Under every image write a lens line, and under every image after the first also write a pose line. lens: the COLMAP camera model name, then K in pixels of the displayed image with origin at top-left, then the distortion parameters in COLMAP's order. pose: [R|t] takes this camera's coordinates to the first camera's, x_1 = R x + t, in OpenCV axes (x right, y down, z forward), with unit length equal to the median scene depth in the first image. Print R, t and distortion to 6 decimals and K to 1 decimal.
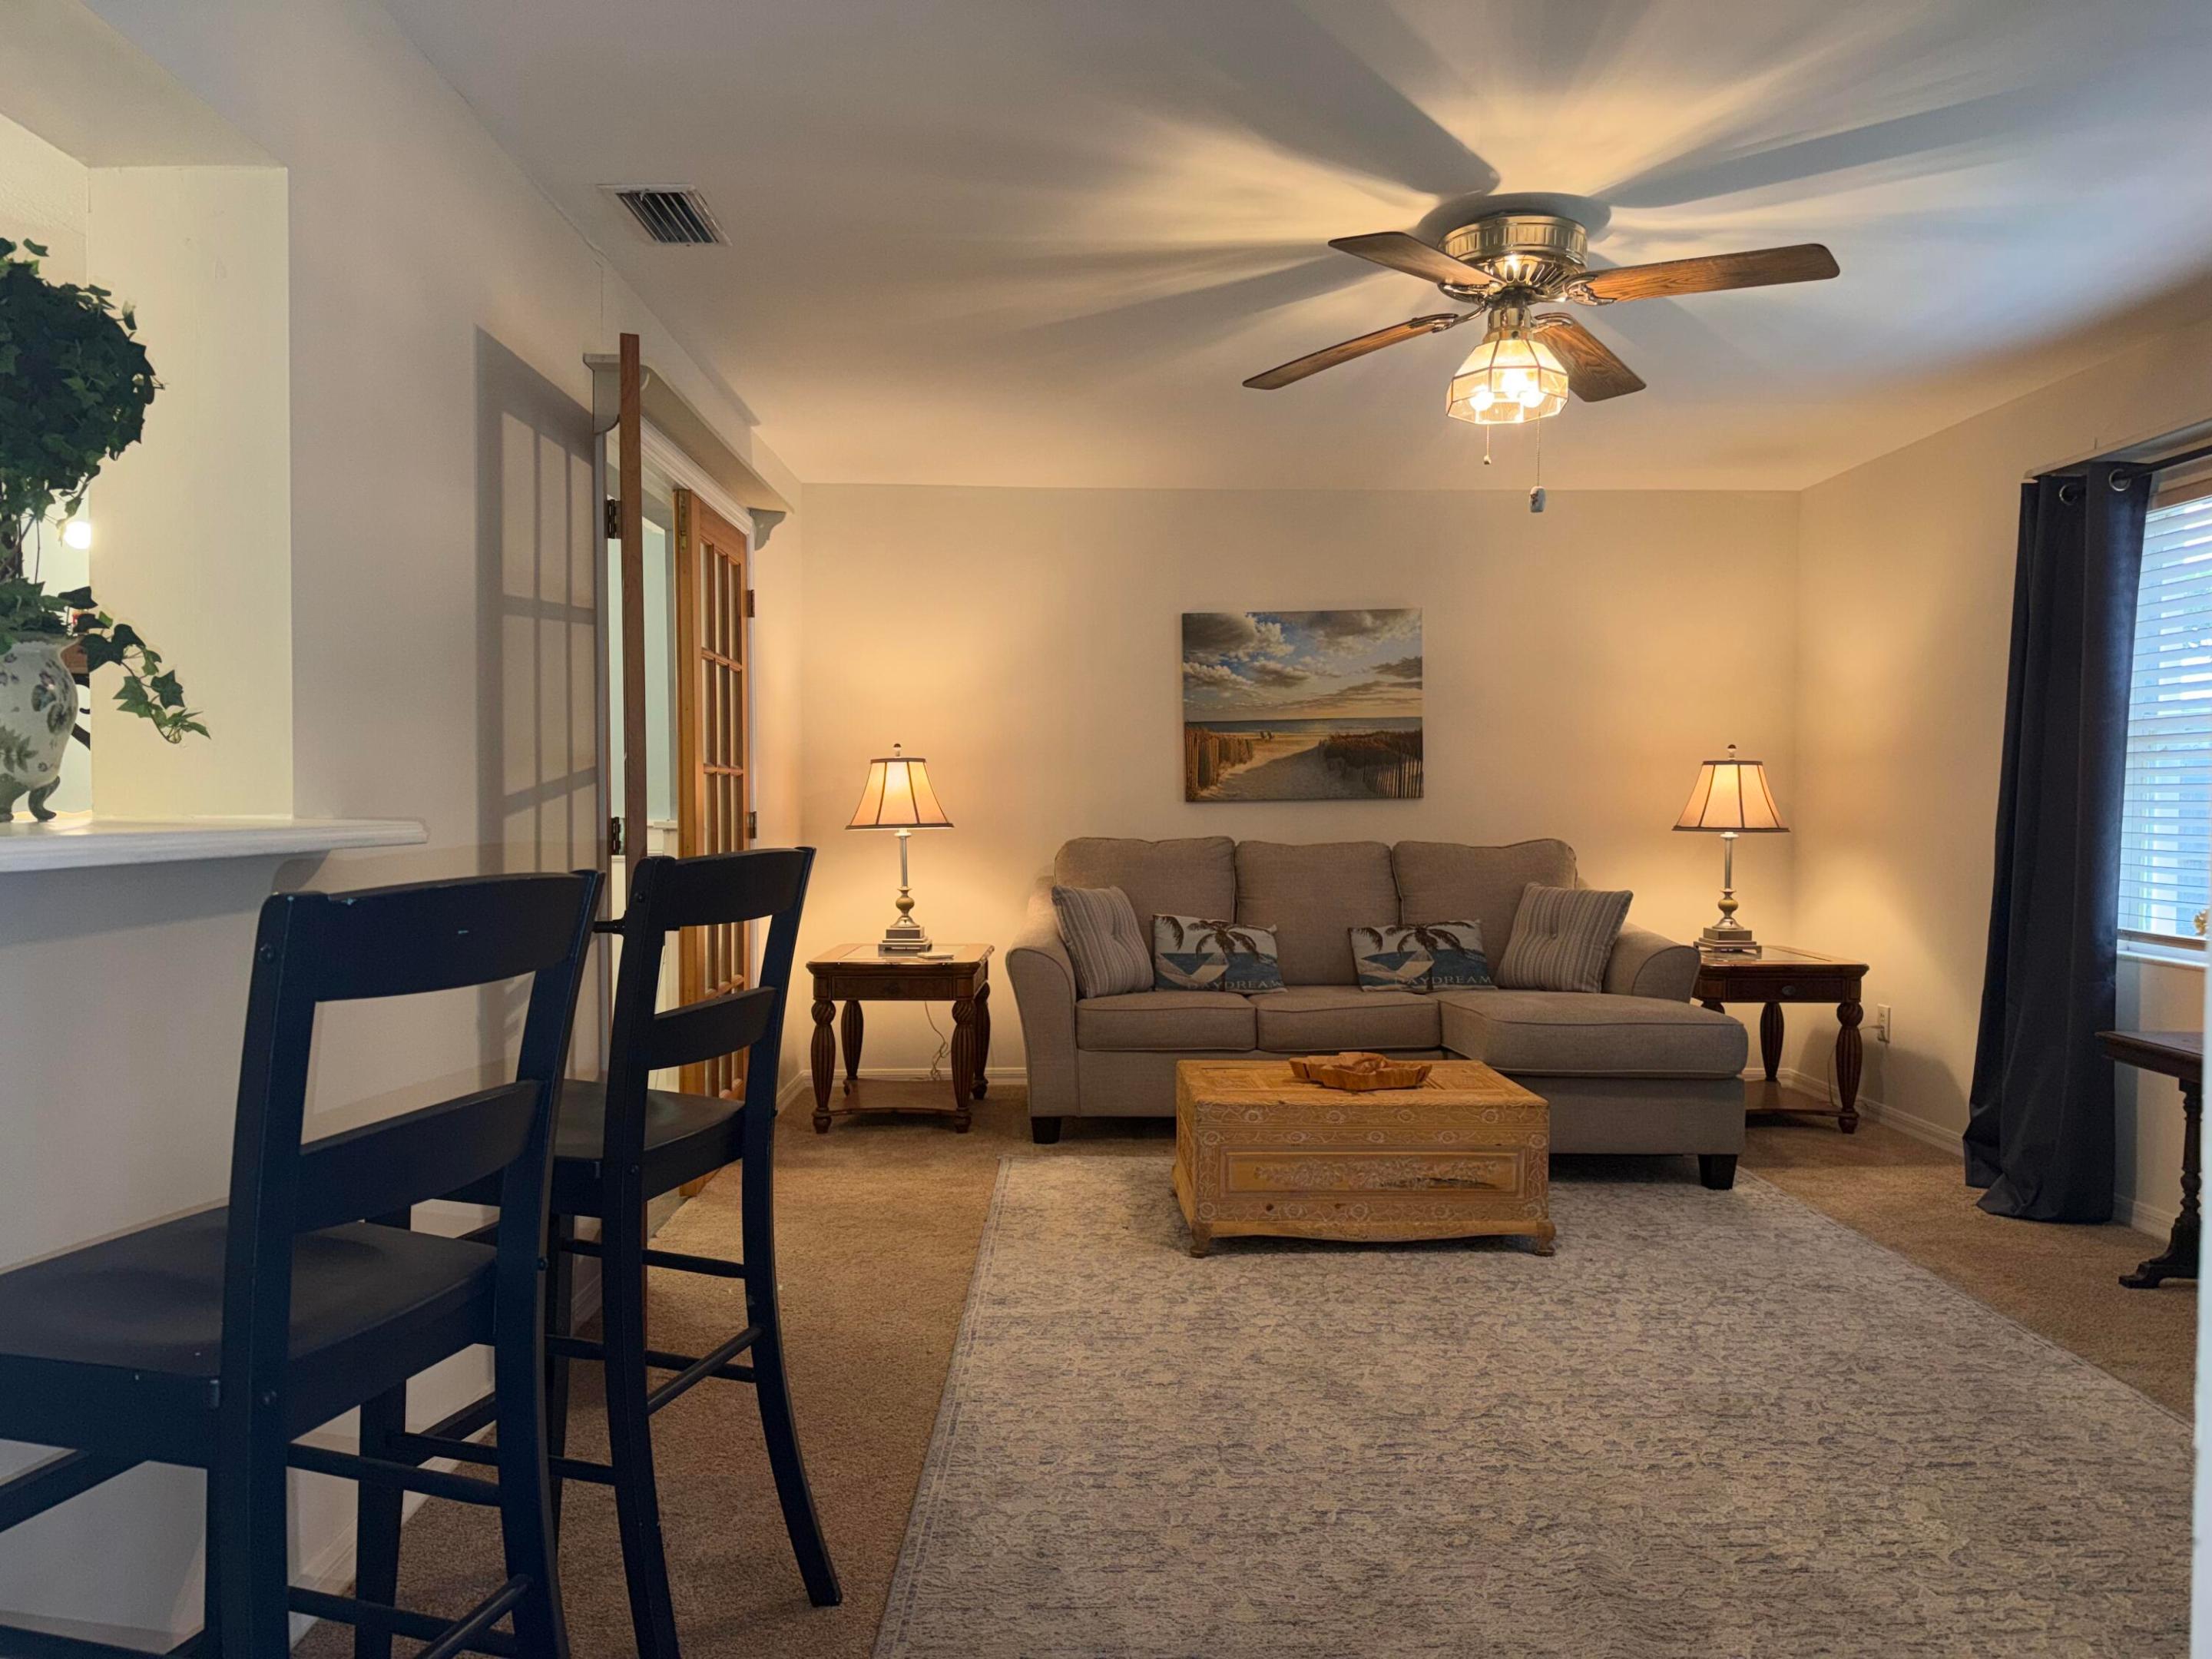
lens RADIAL K [[1533.0, 0, 1106.0], [0, 1533.0, 829.5], [0, 0, 1]] dist [0.139069, -0.214700]
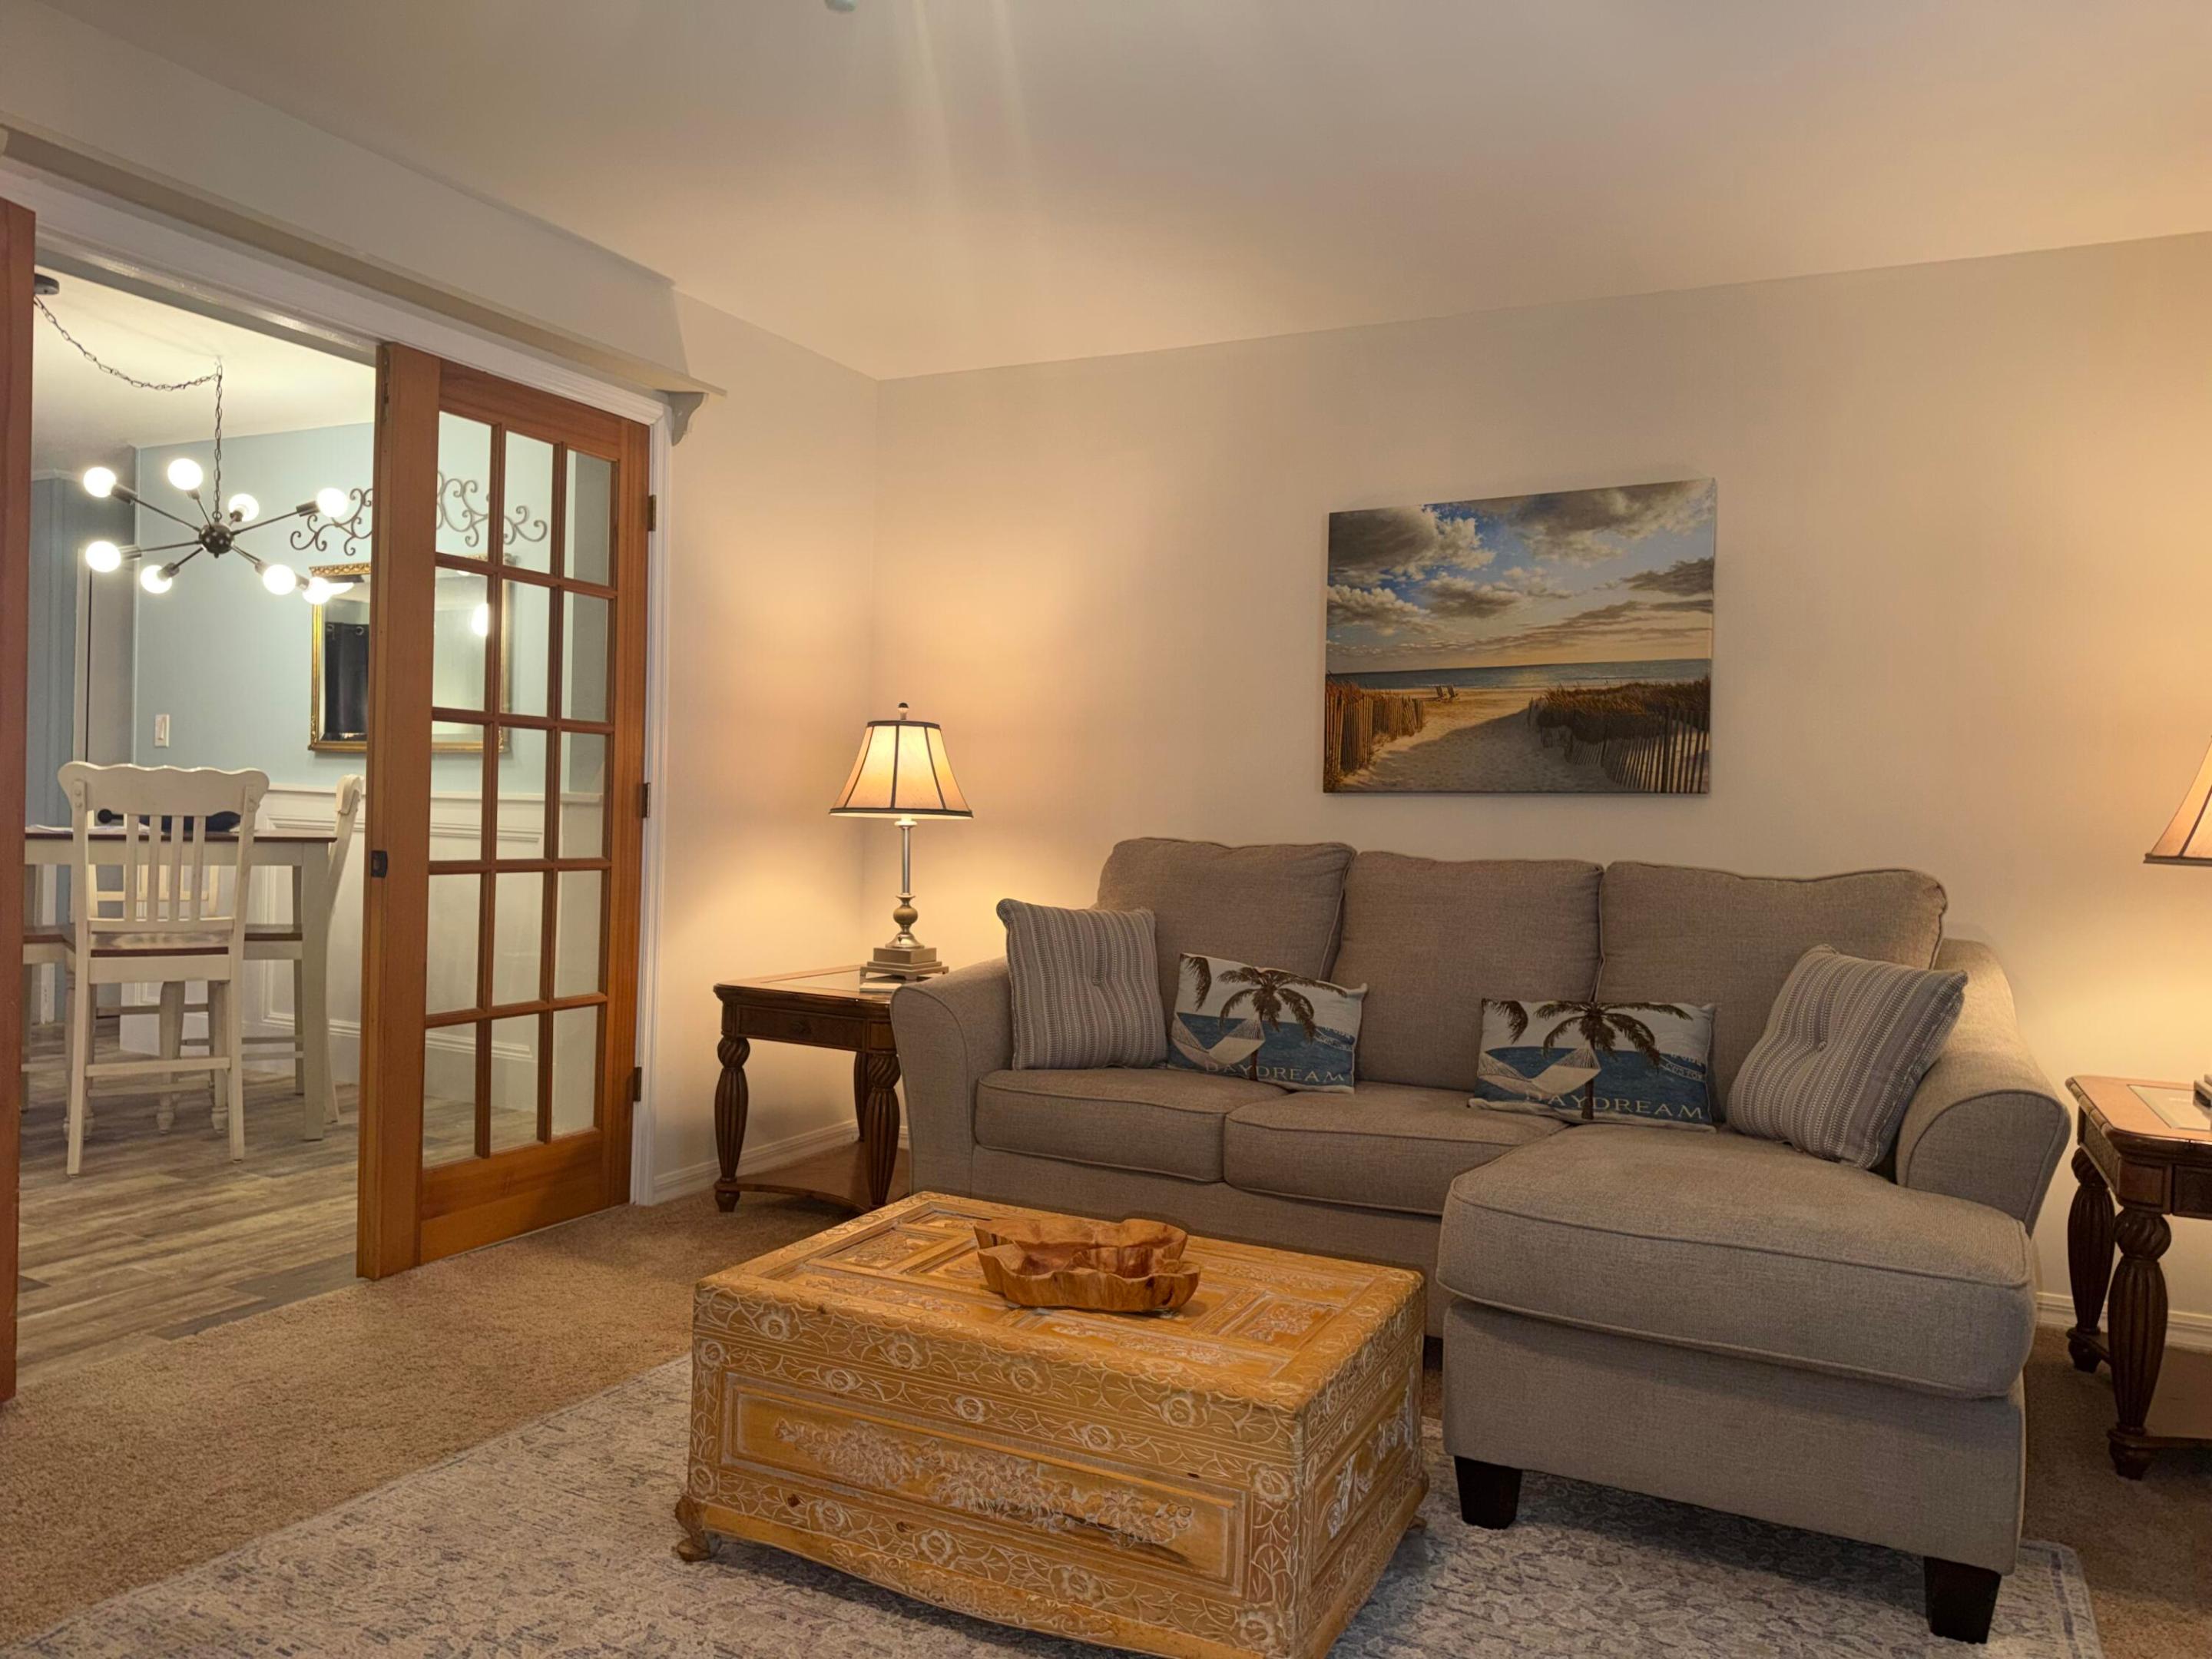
lens RADIAL K [[1533.0, 0, 1106.0], [0, 1533.0, 829.5], [0, 0, 1]] dist [0.139069, -0.214700]
pose [[0.880888, 0.032718, -0.472194, 0.288214], [-0.039233, 0.999222, -0.003954, 0.004885], [0.471697, 0.022009, 0.881486, 0.358840]]
